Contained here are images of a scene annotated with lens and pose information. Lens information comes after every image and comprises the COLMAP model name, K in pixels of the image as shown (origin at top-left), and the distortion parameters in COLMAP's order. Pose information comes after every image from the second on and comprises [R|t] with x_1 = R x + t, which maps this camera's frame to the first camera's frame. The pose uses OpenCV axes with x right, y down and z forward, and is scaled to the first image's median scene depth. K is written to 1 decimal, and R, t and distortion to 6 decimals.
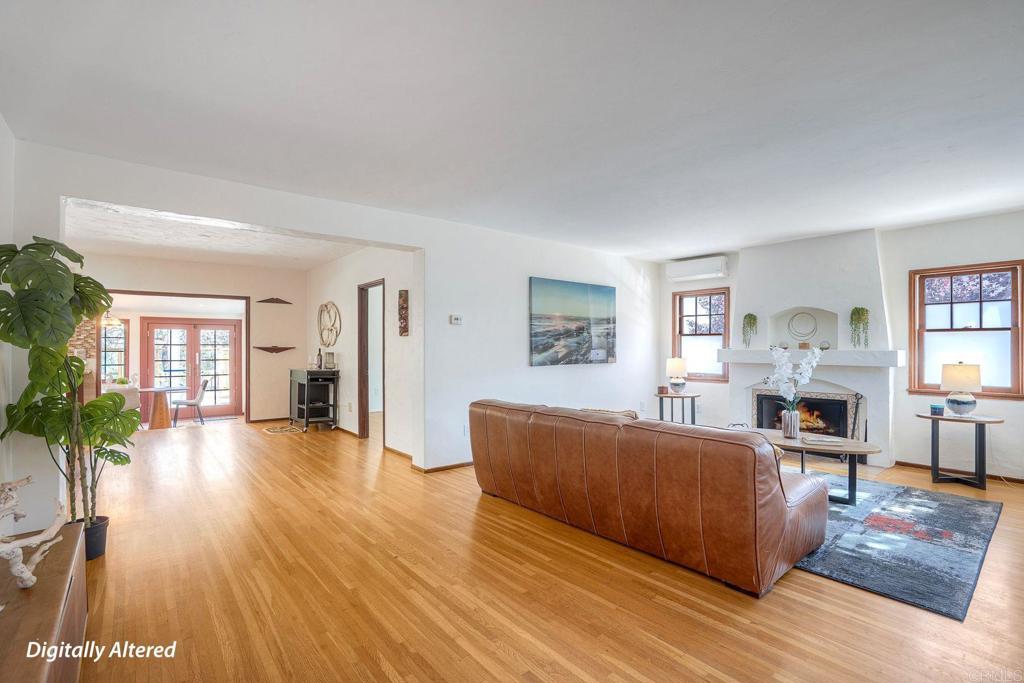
lens RADIAL K [[477.3, 0, 507.0], [0, 477.3, 345.5], [0, 0, 1]] dist [-0.056893, 0.022888]
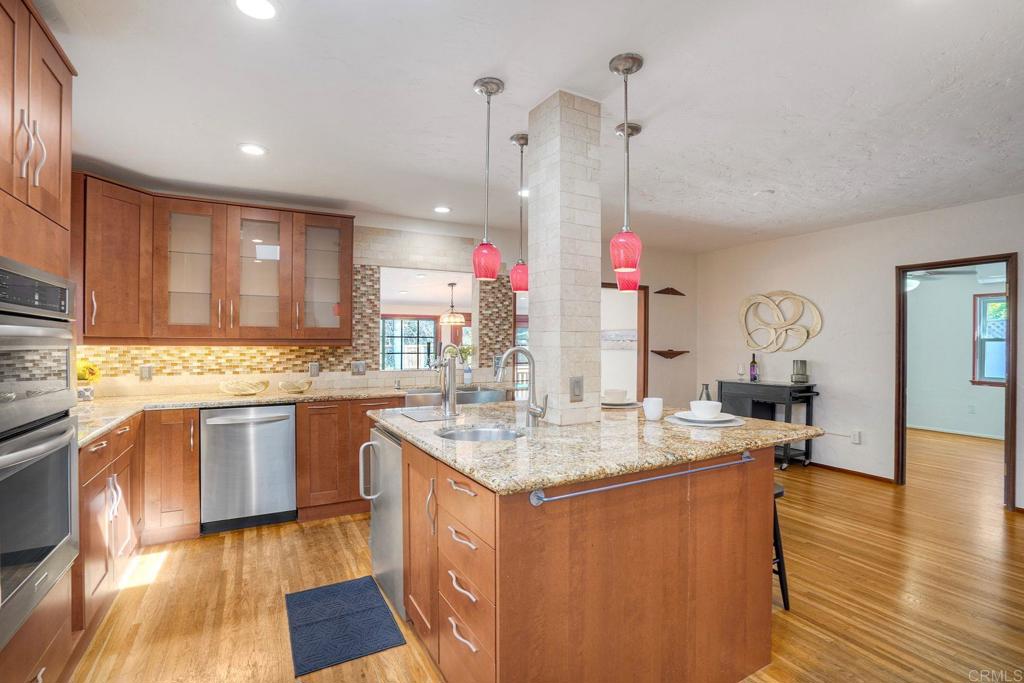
lens RADIAL K [[477.3, 0, 507.0], [0, 477.3, 345.5], [0, 0, 1]] dist [-0.056893, 0.022888]
pose [[0.982381, 0.005451, -0.186812, -0.834286], [-0.003989, 0.999958, 0.008199, -0.015332], [0.186849, -0.007309, 0.982361, 0.248604]]
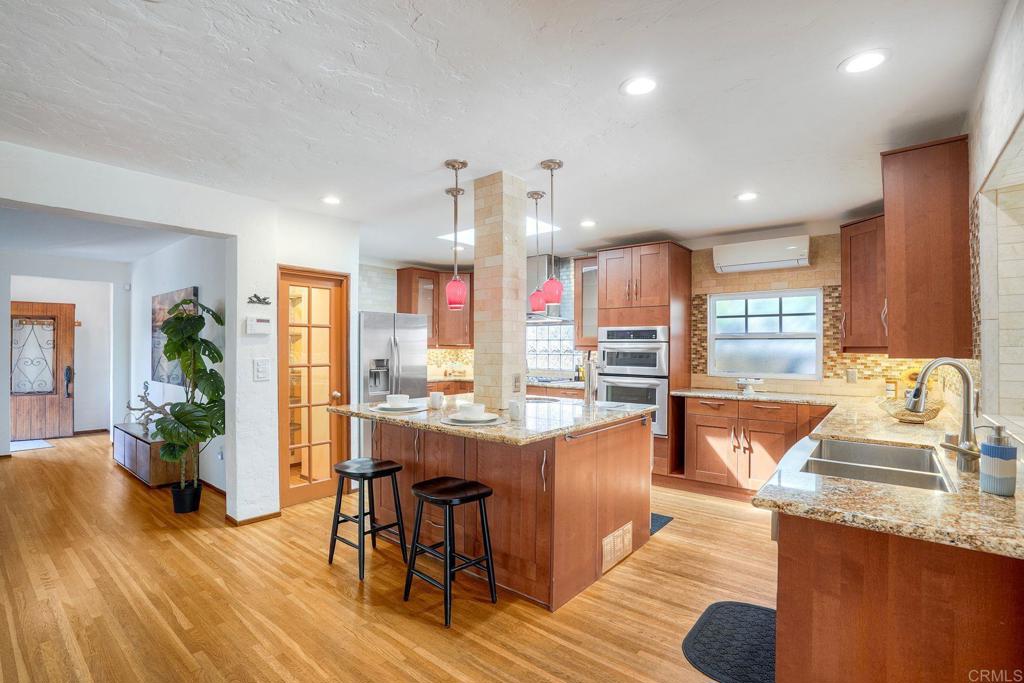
lens RADIAL K [[477.3, 0, 507.0], [0, 477.3, 345.5], [0, 0, 1]] dist [-0.056893, 0.022888]
pose [[-0.980803, 0.000600, -0.194999, -0.759055], [0.001851, 0.999979, -0.006230, -0.017422], [0.194991, -0.006472, -0.980784, 1.228181]]
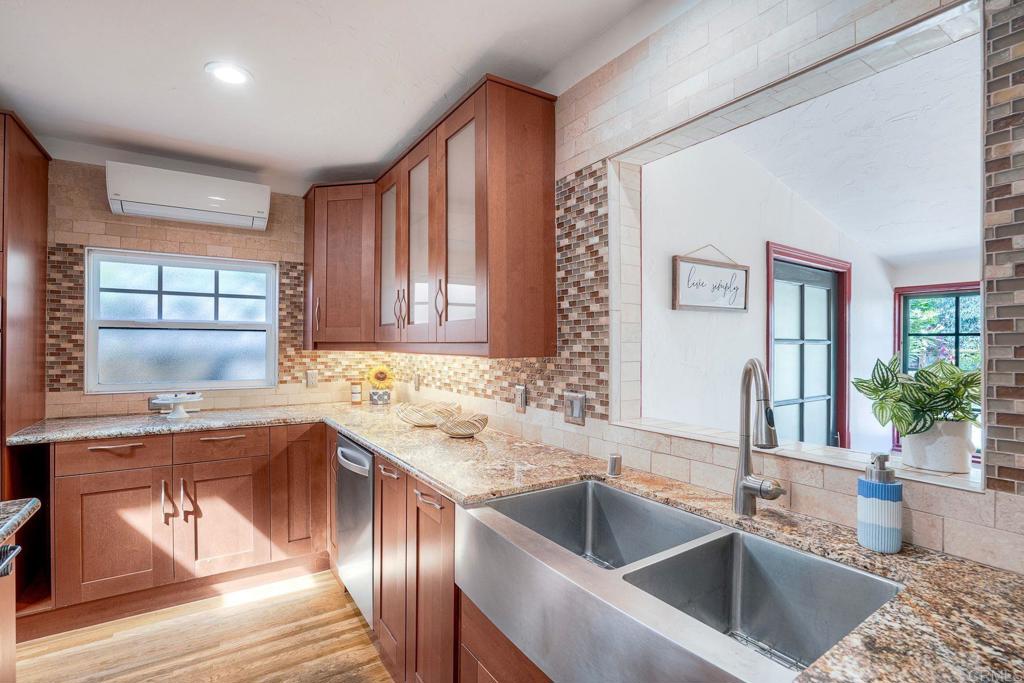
lens RADIAL K [[471.8, 0, 512.0], [0, 471.8, 341.5], [0, 0, 1]] dist [-0.066571, 0.021039]
pose [[-0.100923, -0.002996, -0.994890, -0.875267], [0.000974, 0.999995, -0.003110, -0.017764], [0.994894, -0.001283, -0.100920, 0.927763]]
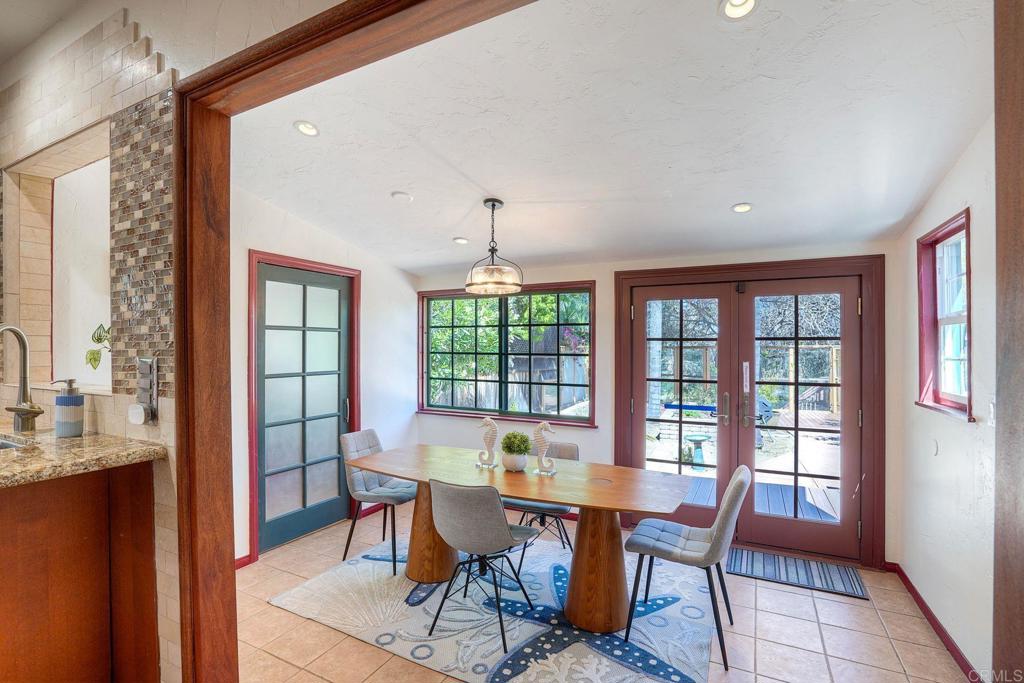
lens RADIAL K [[477.3, 0, 507.0], [0, 477.3, 345.5], [0, 0, 1]] dist [-0.056893, 0.022888]
pose [[0.396571, 0.002553, -0.918001, -0.690267], [0.001617, 0.999993, 0.003480, 0.001866], [0.918003, -0.002864, 0.396564, 1.177381]]
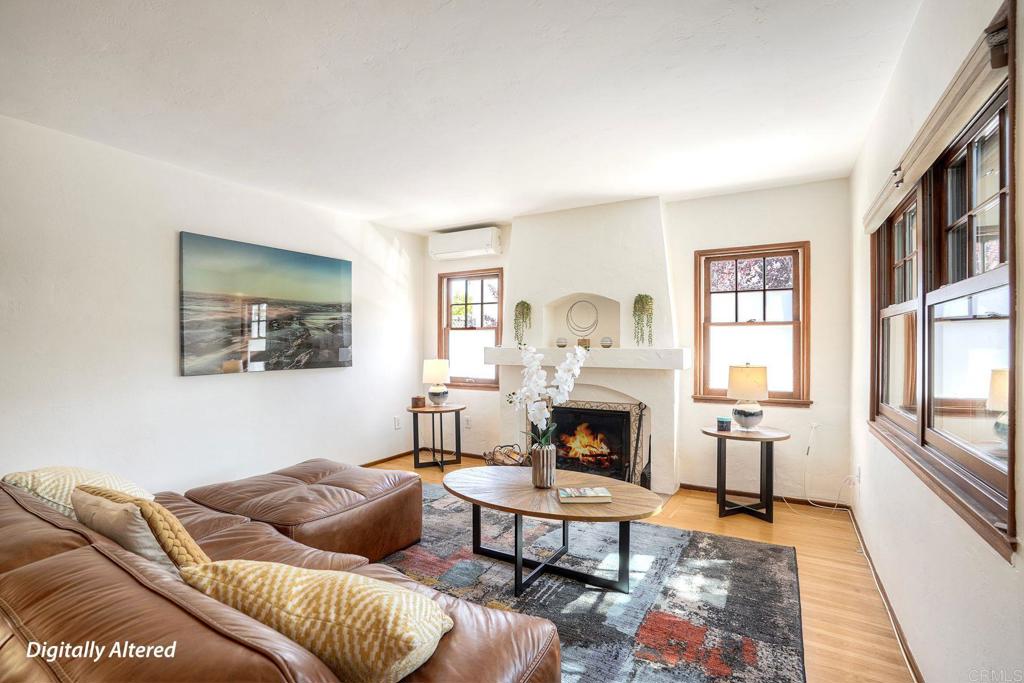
lens RADIAL K [[477.3, 0, 507.0], [0, 477.3, 345.5], [0, 0, 1]] dist [-0.056893, 0.022888]
pose [[0.940341, -0.002874, 0.340223, 0.228835], [0.000318, 0.999971, 0.007570, -0.000949], [-0.340235, -0.007010, 0.940314, 0.274751]]
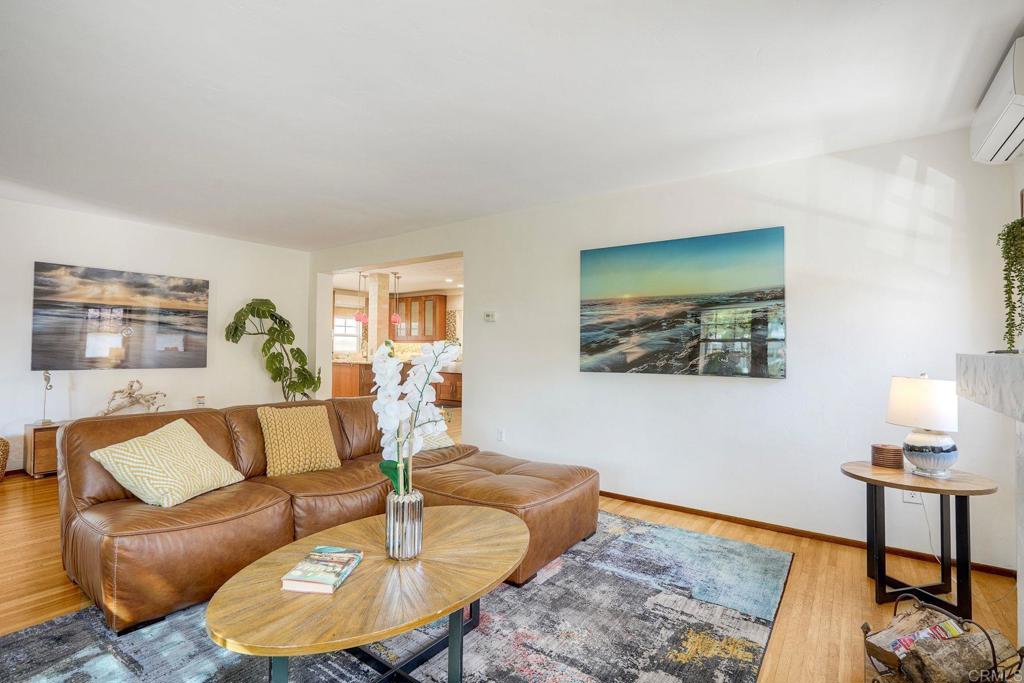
lens RADIAL K [[477.3, 0, 507.0], [0, 477.3, 345.5], [0, 0, 1]] dist [-0.056893, 0.022888]
pose [[0.260235, 0.000047, -0.965545, 0.696187], [-0.004896, 0.999987, -0.001271, 0.004437], [0.965533, 0.005059, 0.260232, 0.663060]]
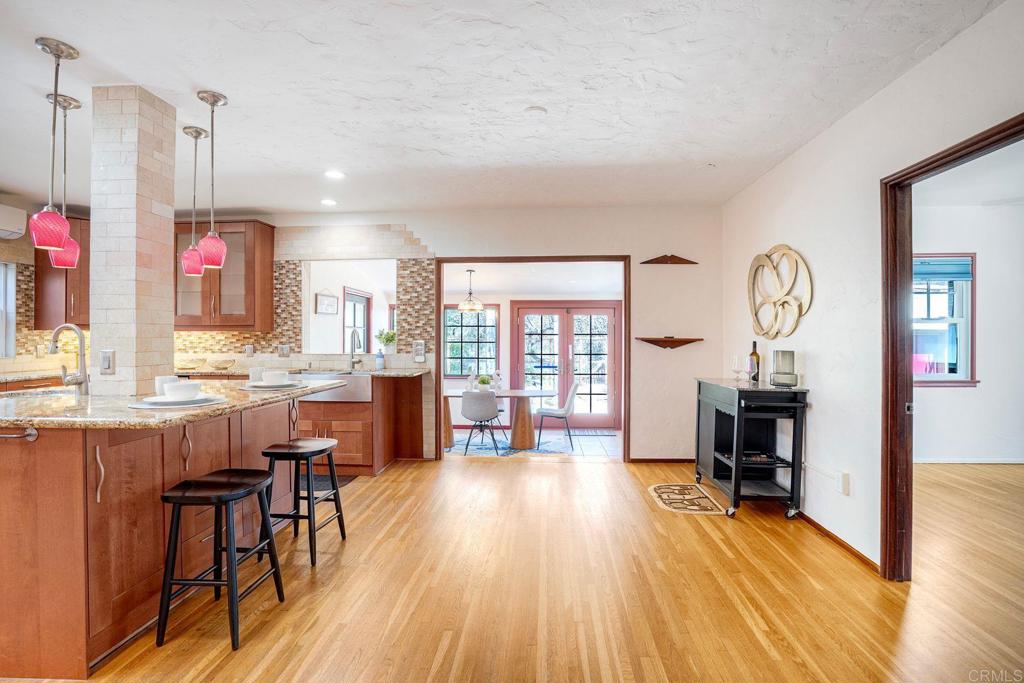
lens RADIAL K [[487.4, 0, 519.1], [0, 487.4, 337.7], [0, 0, 1]] dist [-0.065466, 0.024184]
pose [[0.741349, 0.003288, -0.671112, -0.307286], [-0.000150, 0.999989, 0.004733, -0.000591], [0.671120, -0.003408, 0.741341, 0.580118]]
